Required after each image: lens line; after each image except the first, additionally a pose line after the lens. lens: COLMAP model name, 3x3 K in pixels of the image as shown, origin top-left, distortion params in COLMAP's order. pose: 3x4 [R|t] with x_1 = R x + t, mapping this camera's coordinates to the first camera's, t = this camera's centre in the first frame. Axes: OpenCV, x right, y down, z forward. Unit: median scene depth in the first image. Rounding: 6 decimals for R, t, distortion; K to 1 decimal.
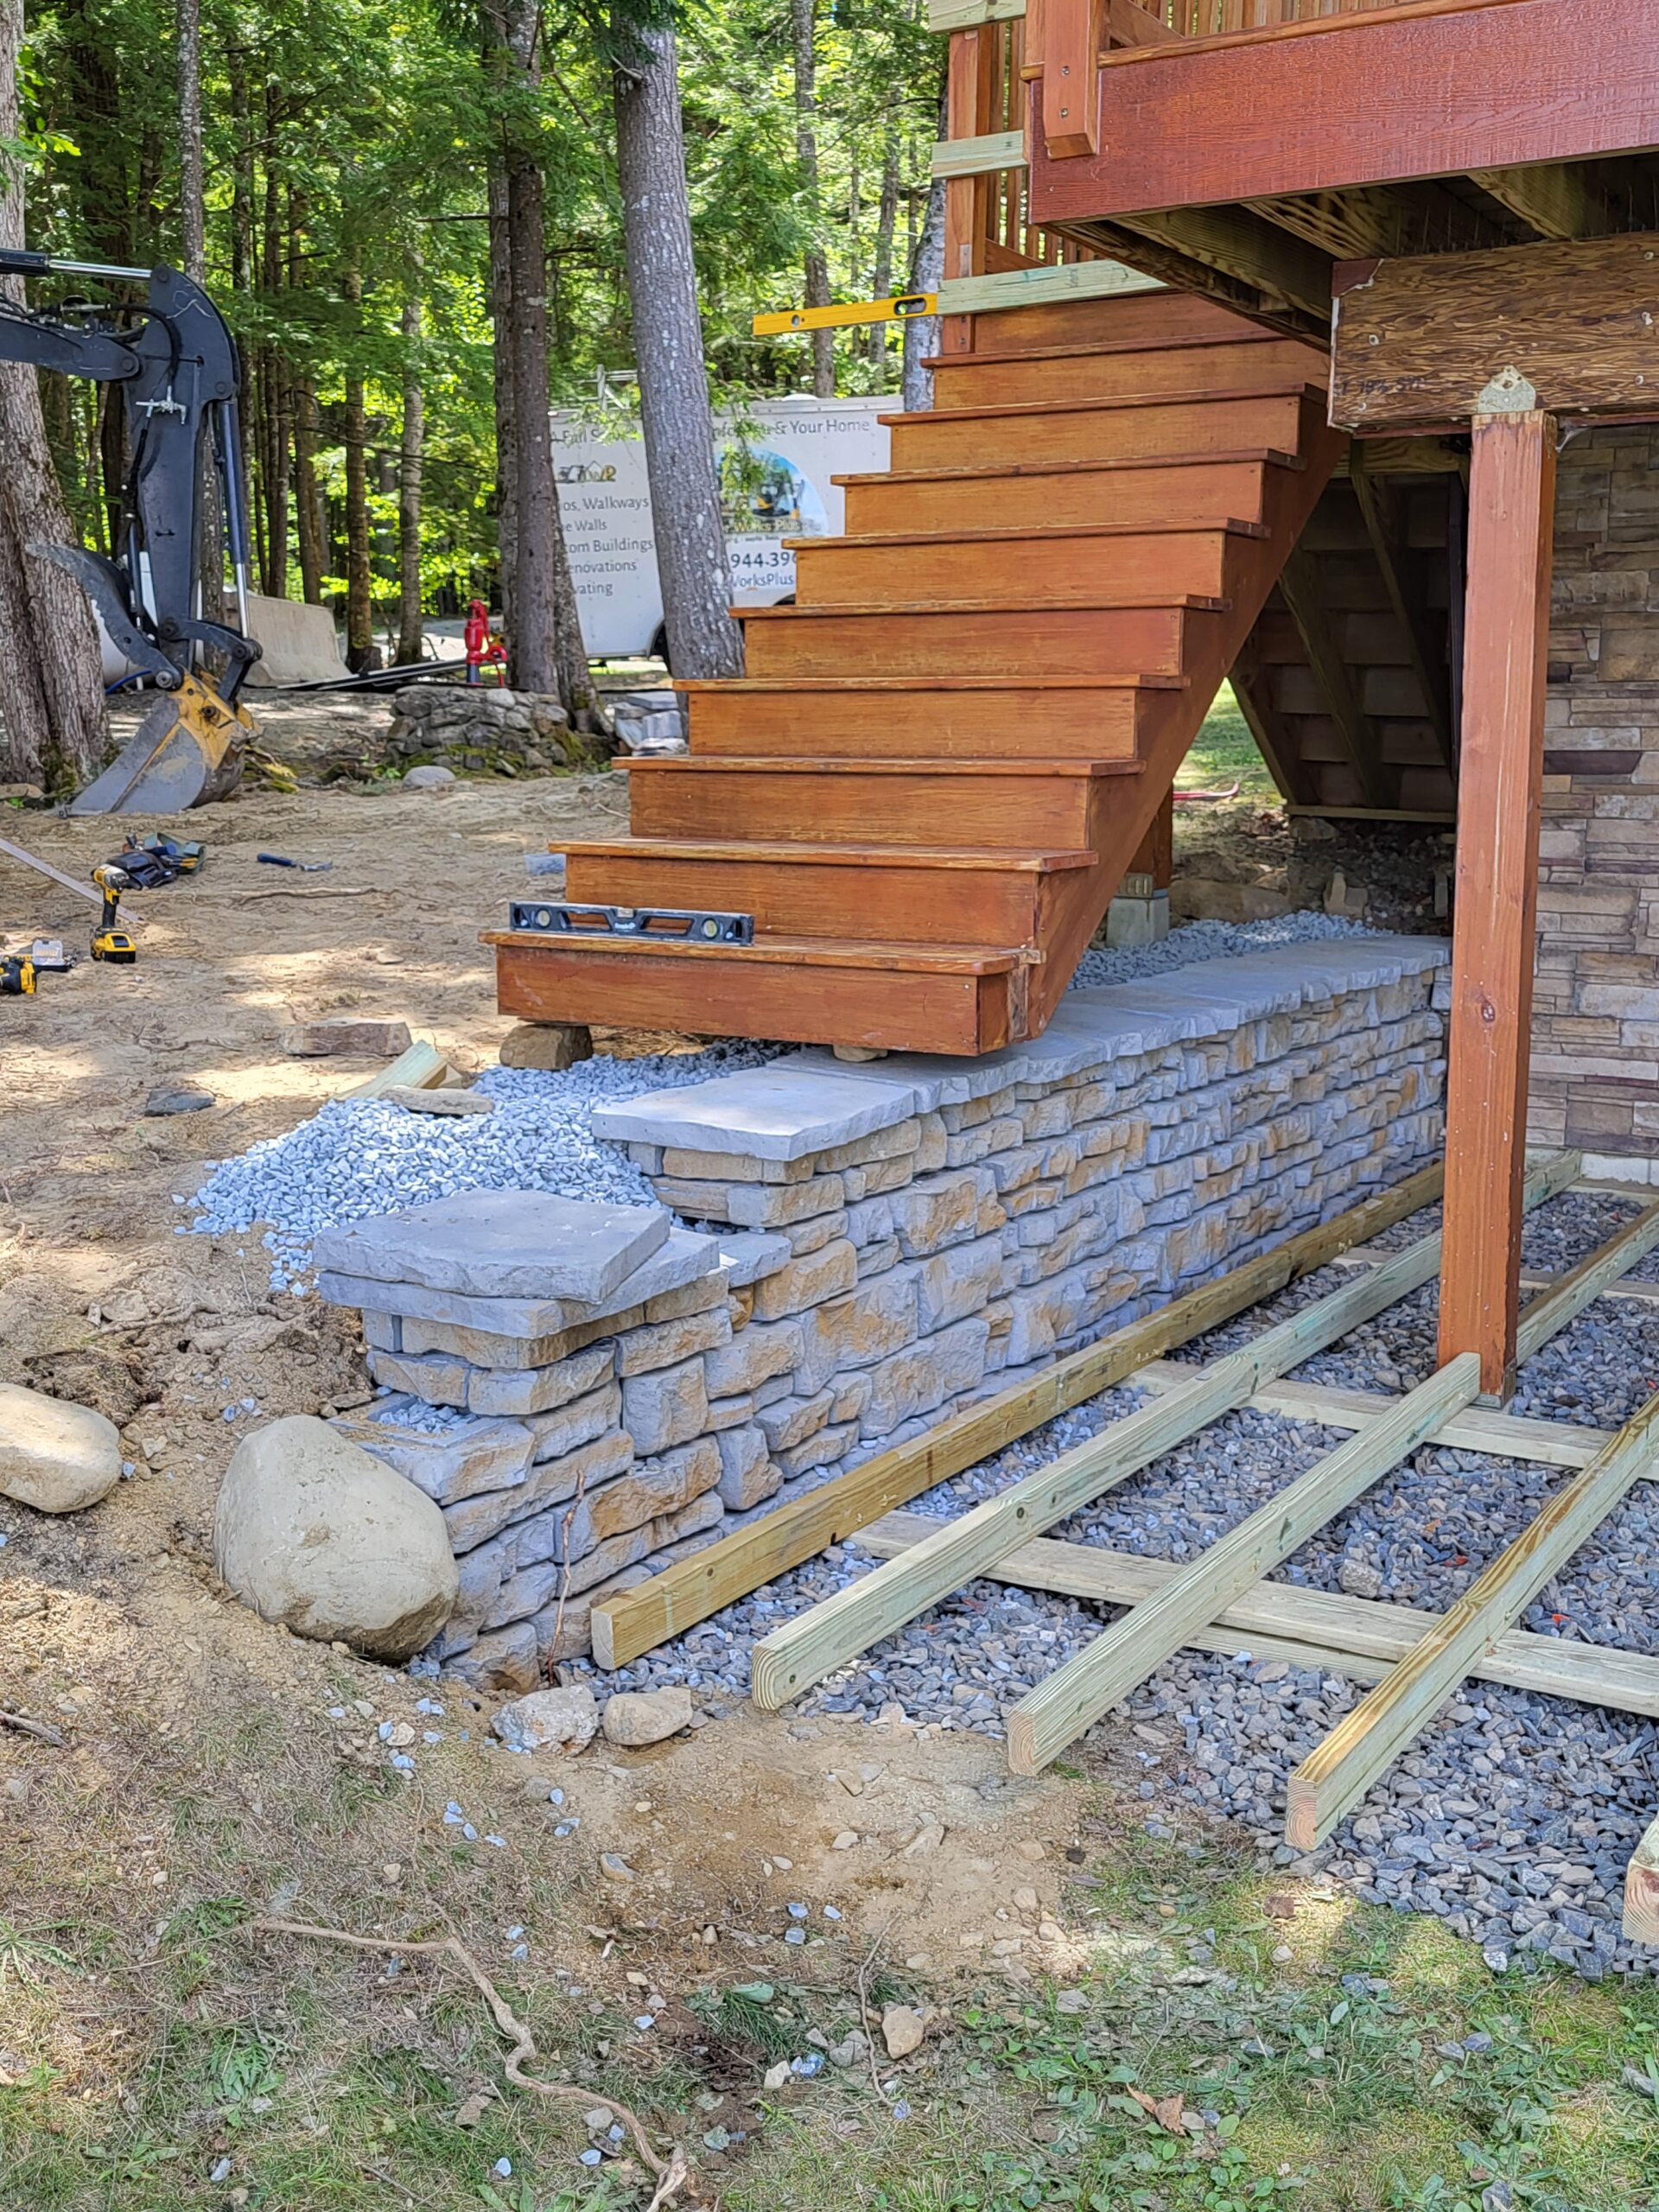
lens RADIAL K [[2238.6, 0, 857.1], [0, 2238.6, 1125.4], [0, 0, 1]] dist [0.039901, 0.000000]
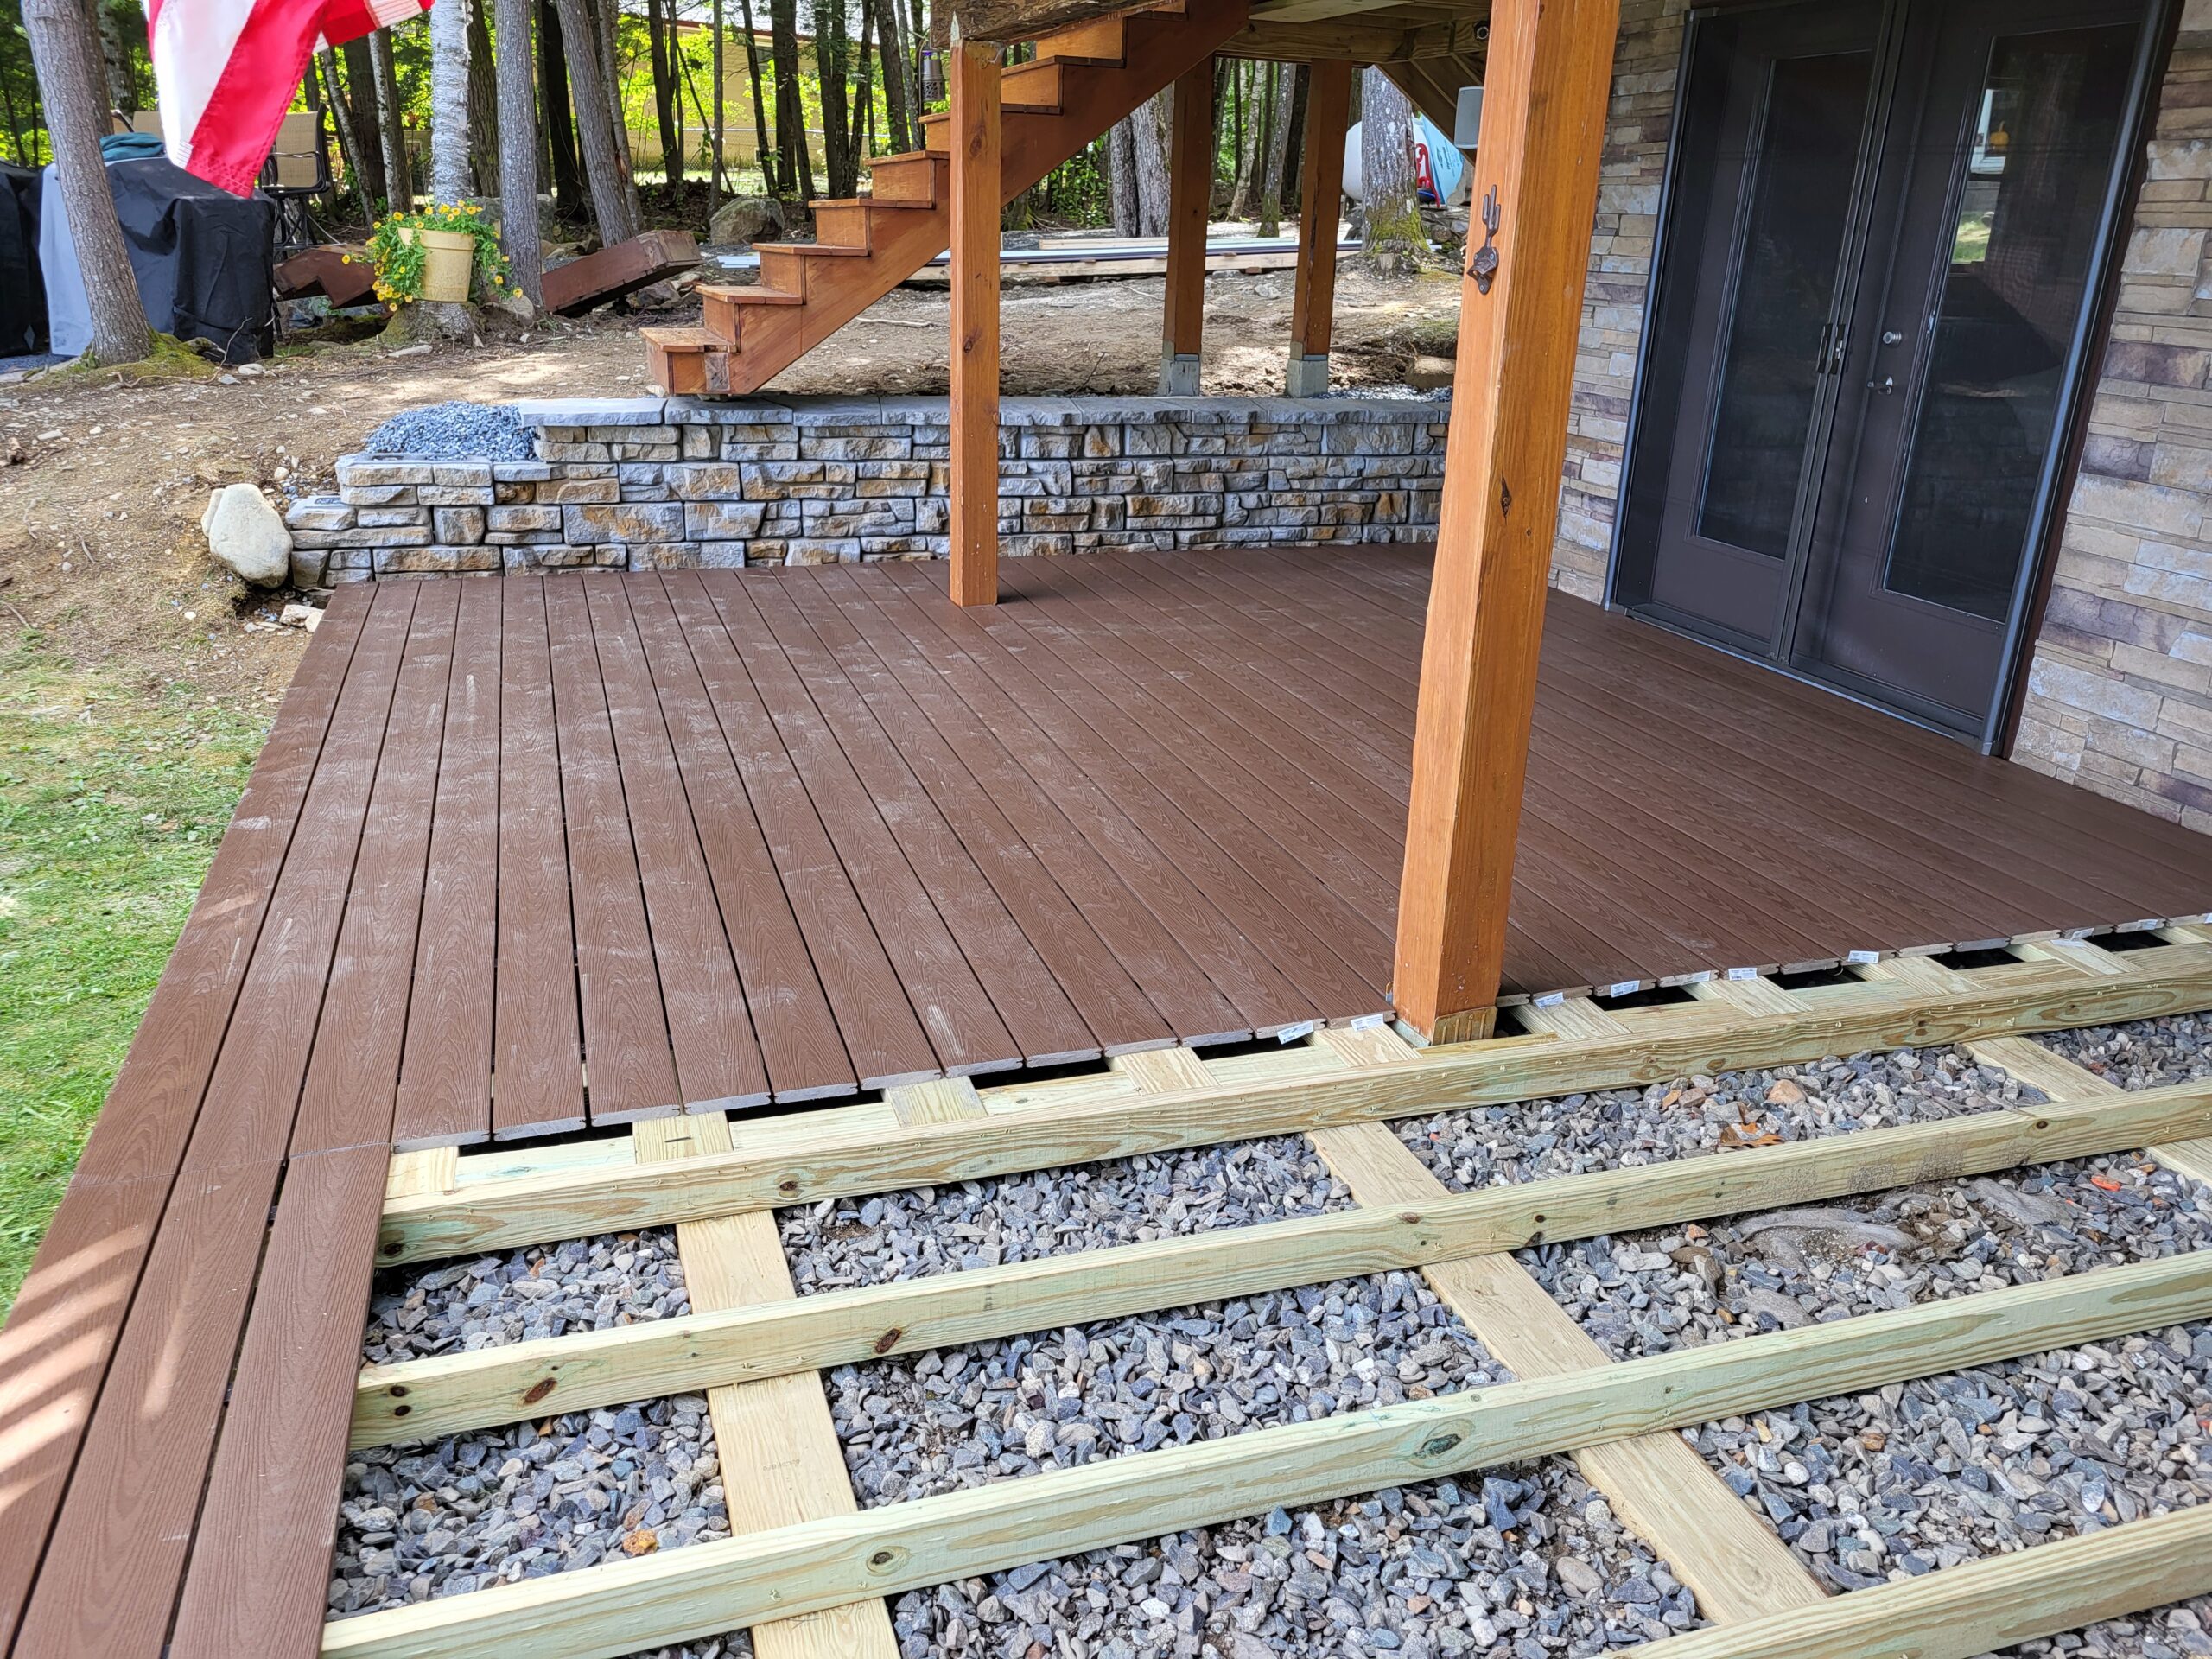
lens RADIAL K [[1678.3, 0, 1106.8], [0, 1678.3, 813.4], [0, 0, 1]] dist [0.053414, -0.040615]
pose [[0.757740, 0.236579, -0.608162, 1.245878], [-0.141516, 0.969364, 0.200767, -0.024756], [0.637027, -0.066065, 0.768005, 0.057208]]
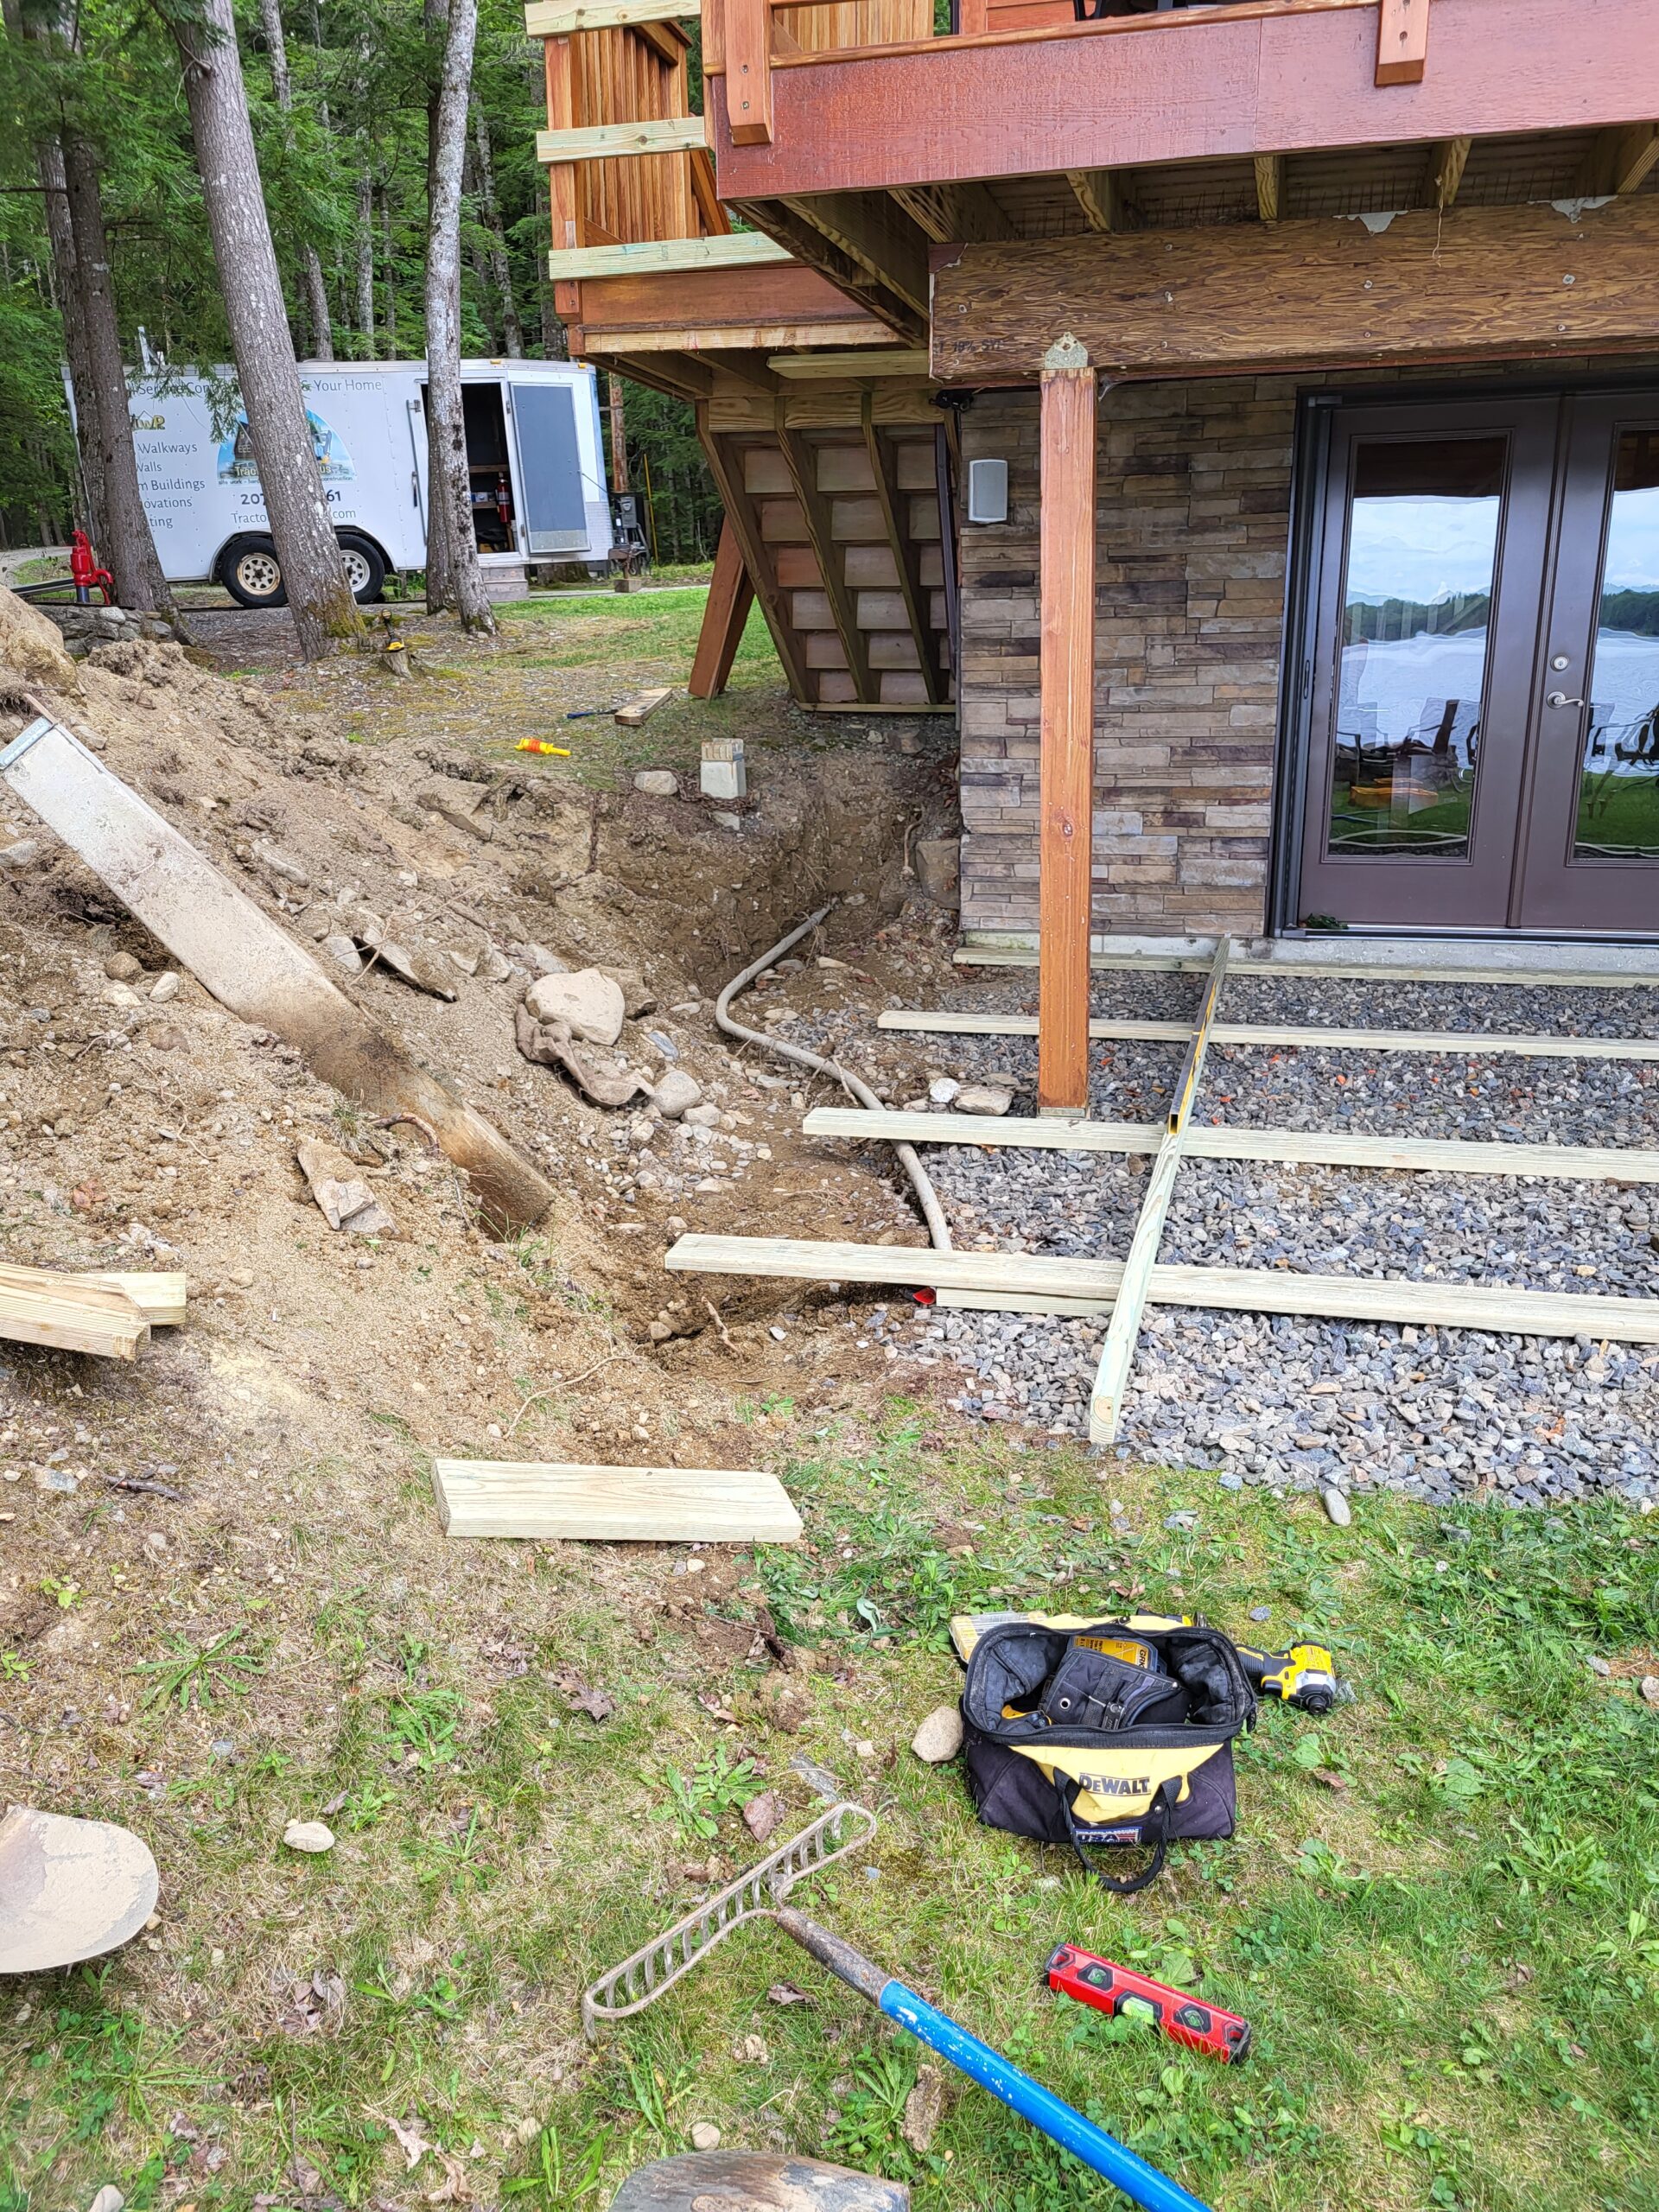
lens RADIAL K [[1678.3, 0, 831.6], [0, 1678.3, 1105.1], [0, 0, 1]] dist [0.053414, -0.040615]
pose [[0.961754, -0.093526, 0.257454, -0.136323], [0.068781, 0.992247, 0.103514, -0.000065], [-0.265140, -0.081847, 0.960730, 0.045543]]
